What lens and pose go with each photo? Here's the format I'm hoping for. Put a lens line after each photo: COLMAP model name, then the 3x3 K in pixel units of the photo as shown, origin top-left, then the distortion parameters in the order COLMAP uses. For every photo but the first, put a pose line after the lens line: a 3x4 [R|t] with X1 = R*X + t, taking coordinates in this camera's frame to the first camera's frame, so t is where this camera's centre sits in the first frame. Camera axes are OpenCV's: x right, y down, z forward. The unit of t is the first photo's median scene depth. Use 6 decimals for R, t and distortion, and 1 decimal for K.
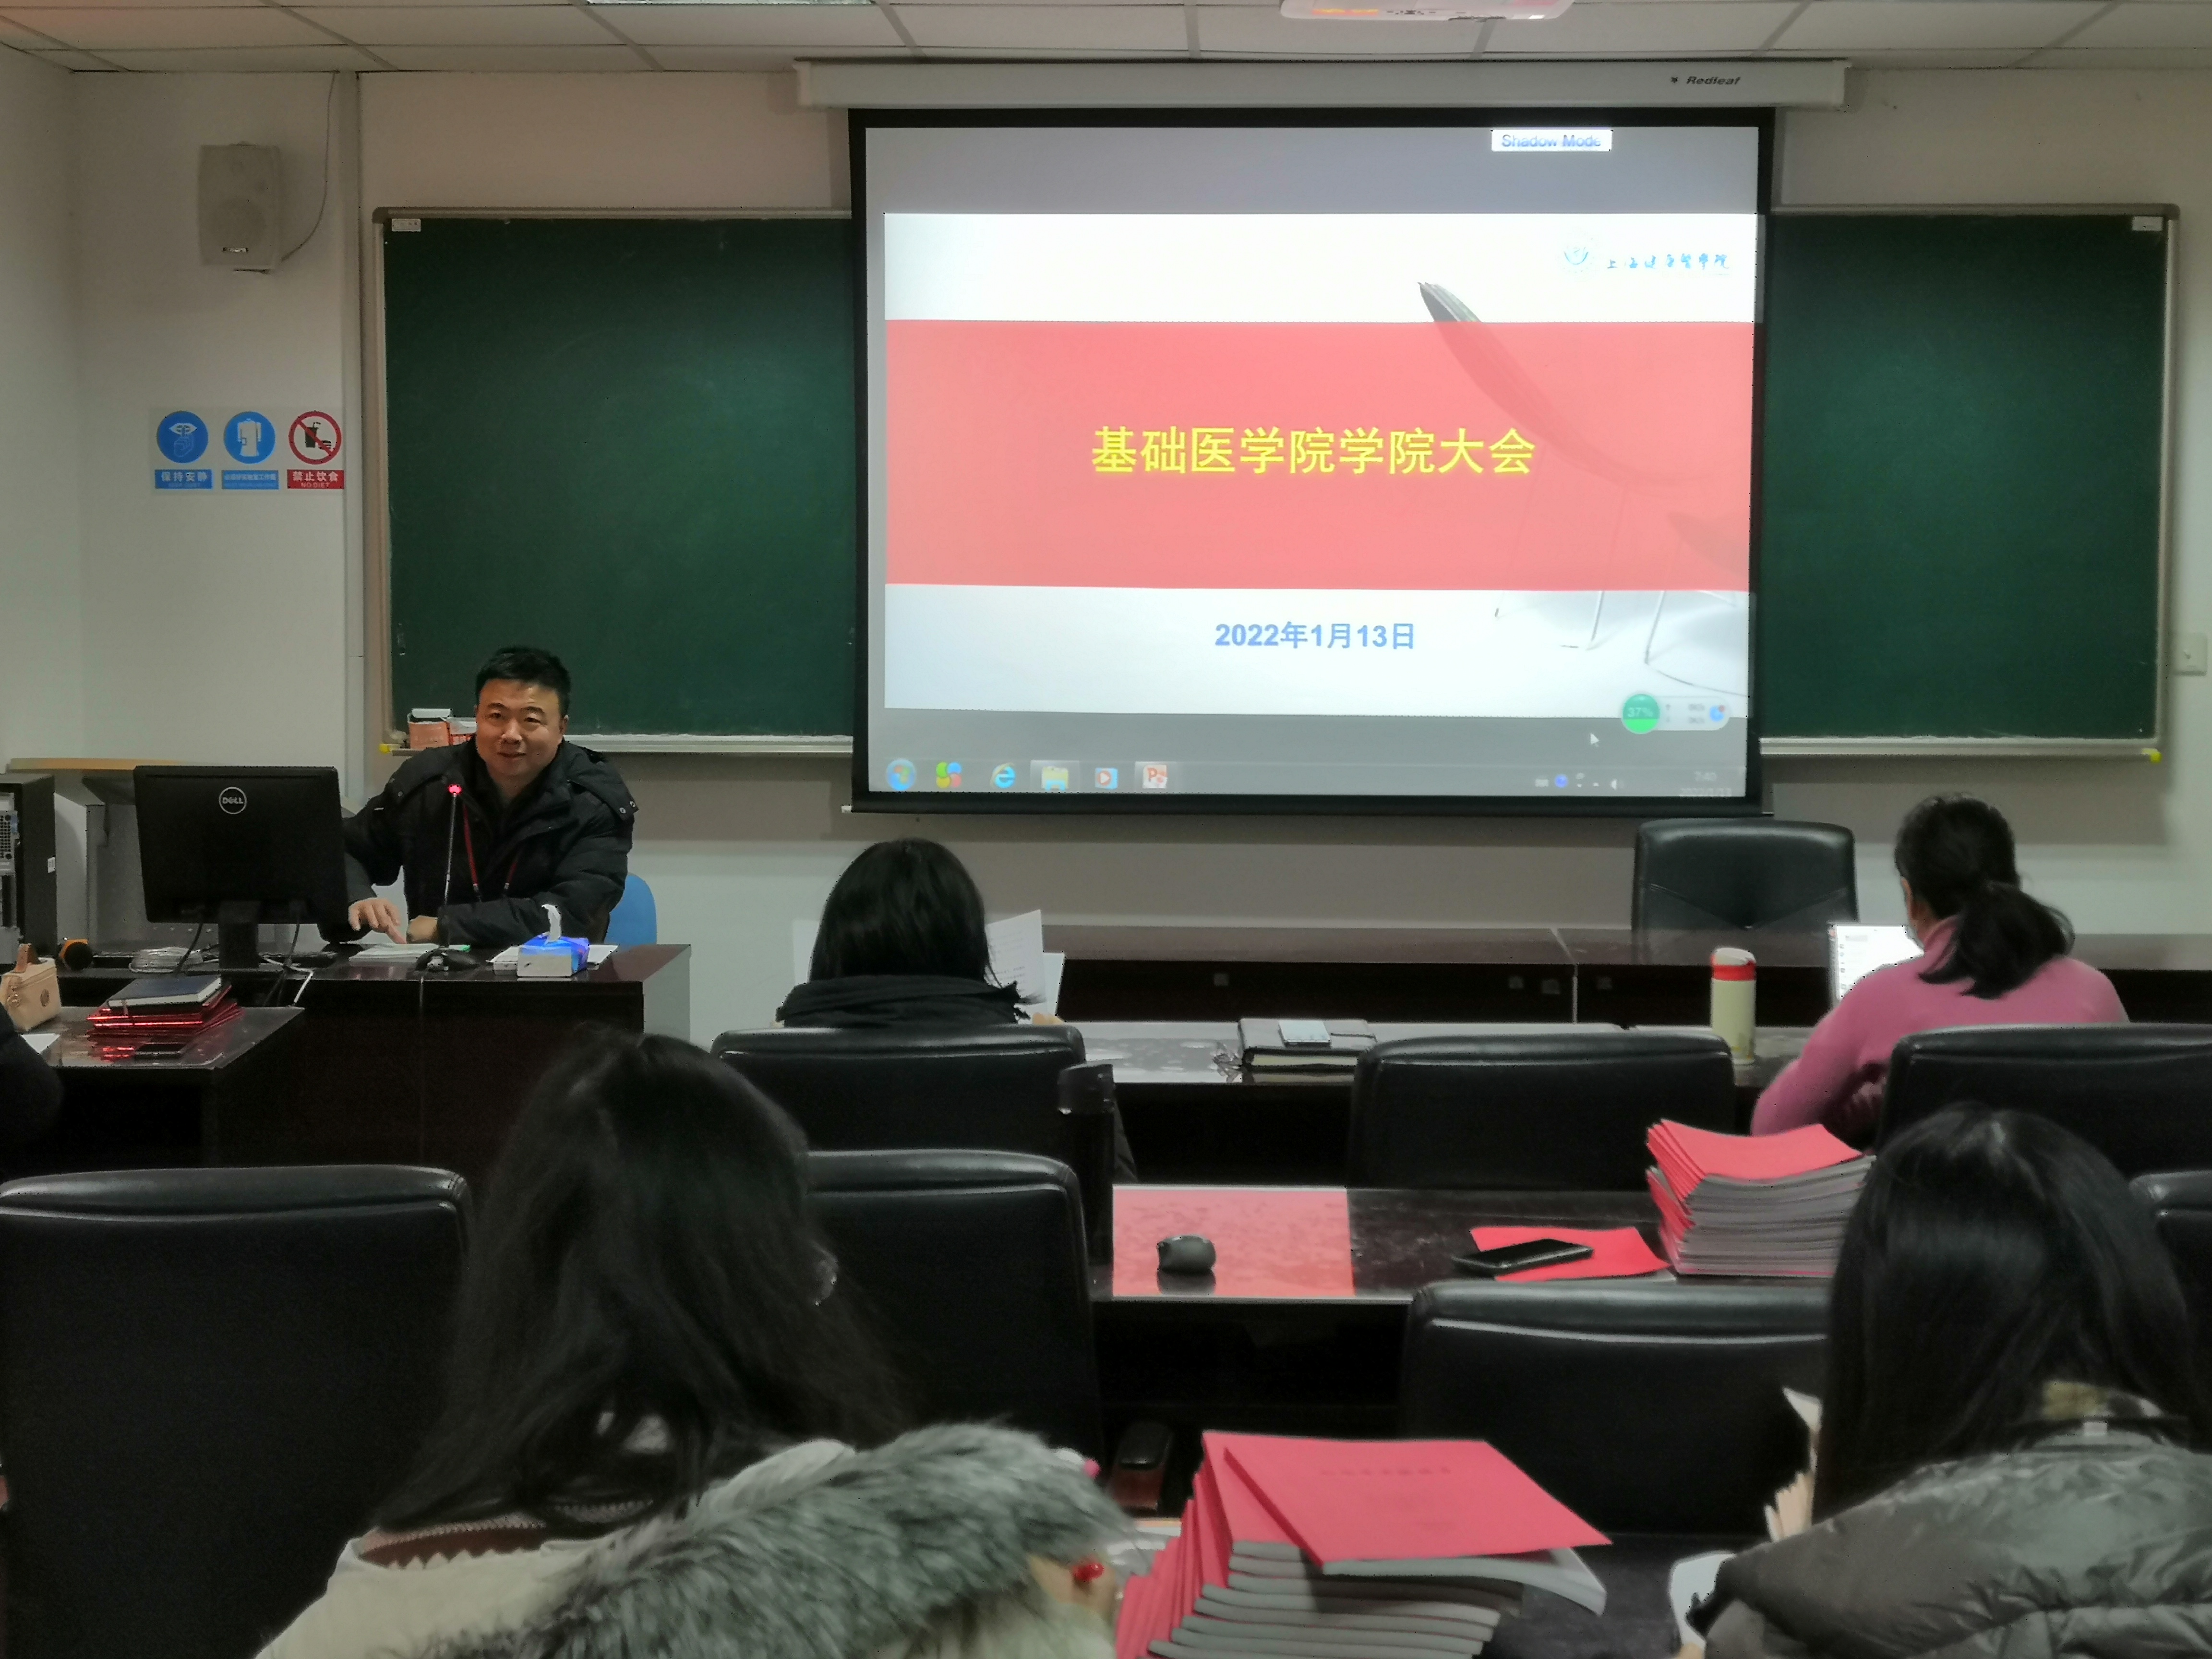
lens RADIAL K [[3533.8, 0, 1106.0], [0, 3533.8, 829.5], [0, 0, 1]] dist [0.017515, -0.264039]
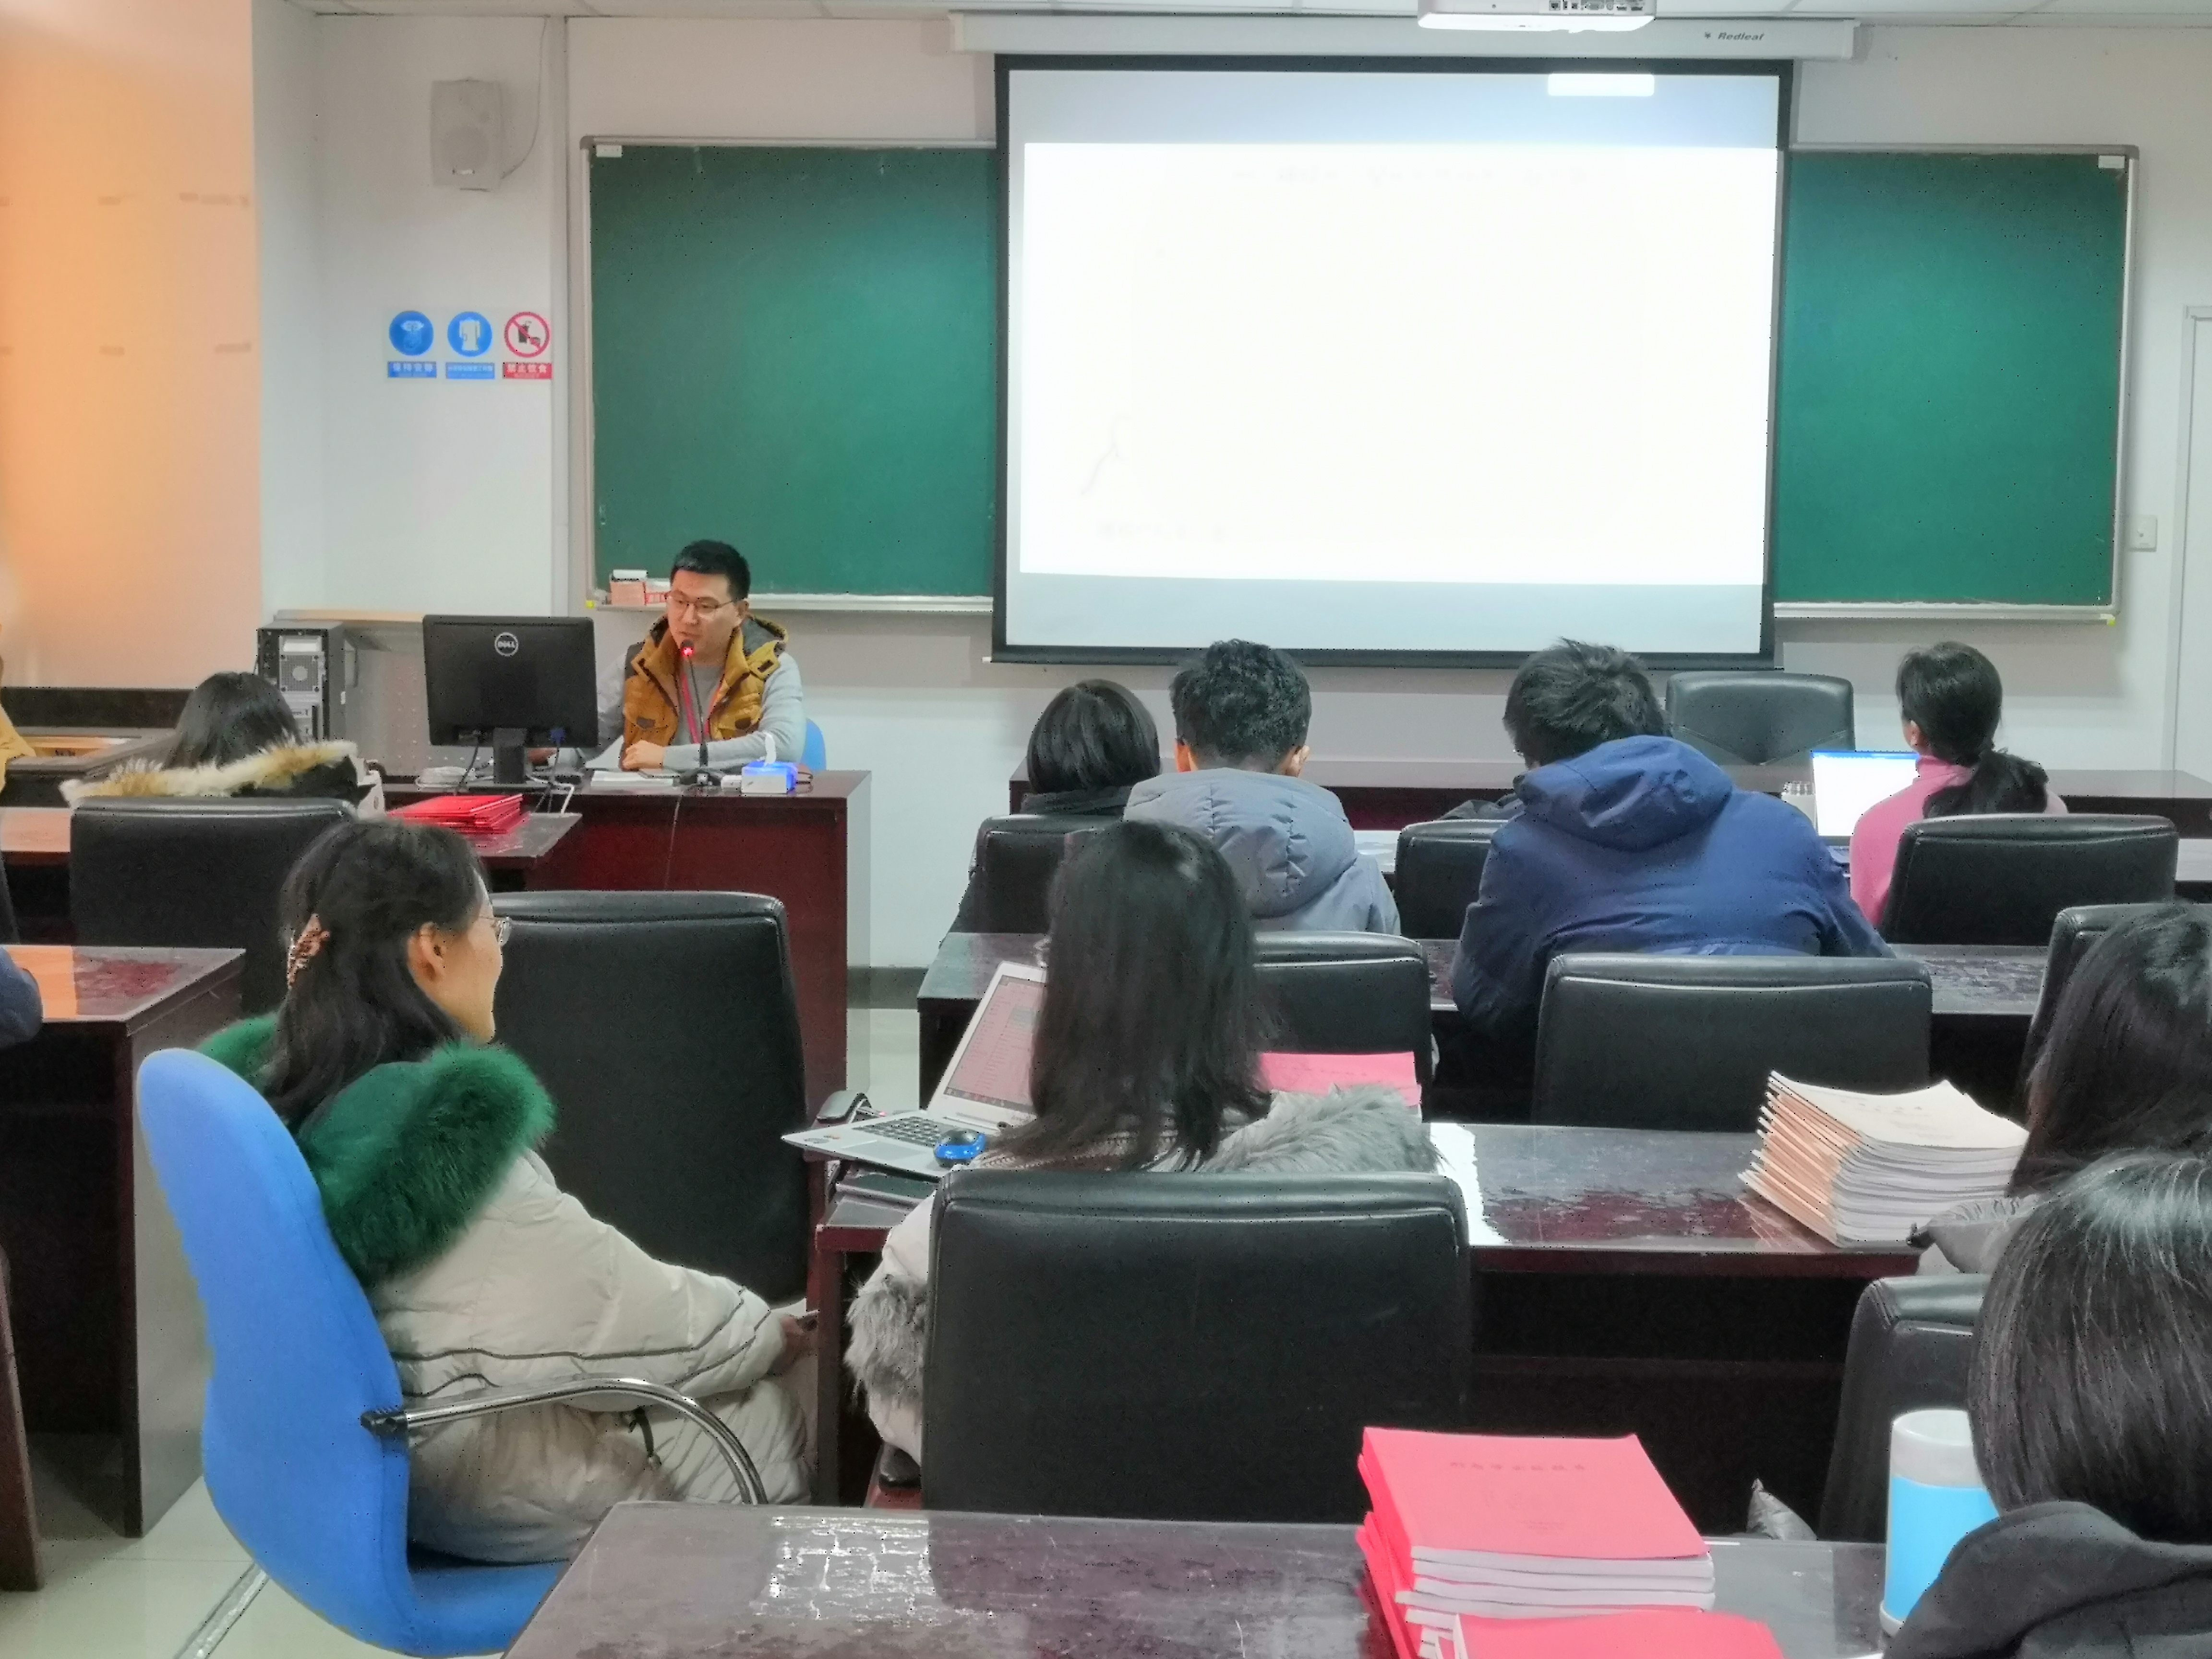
lens RADIAL K [[3533.8, 0, 1106.0], [0, 3533.8, 829.5], [0, 0, 1]] dist [0.017515, -0.264039]
pose [[0.999951, 0.005910, 0.008004, -0.043627], [-0.006188, 0.999362, 0.035163, 0.009160], [-0.007791, -0.035211, 0.999350, -0.164910]]
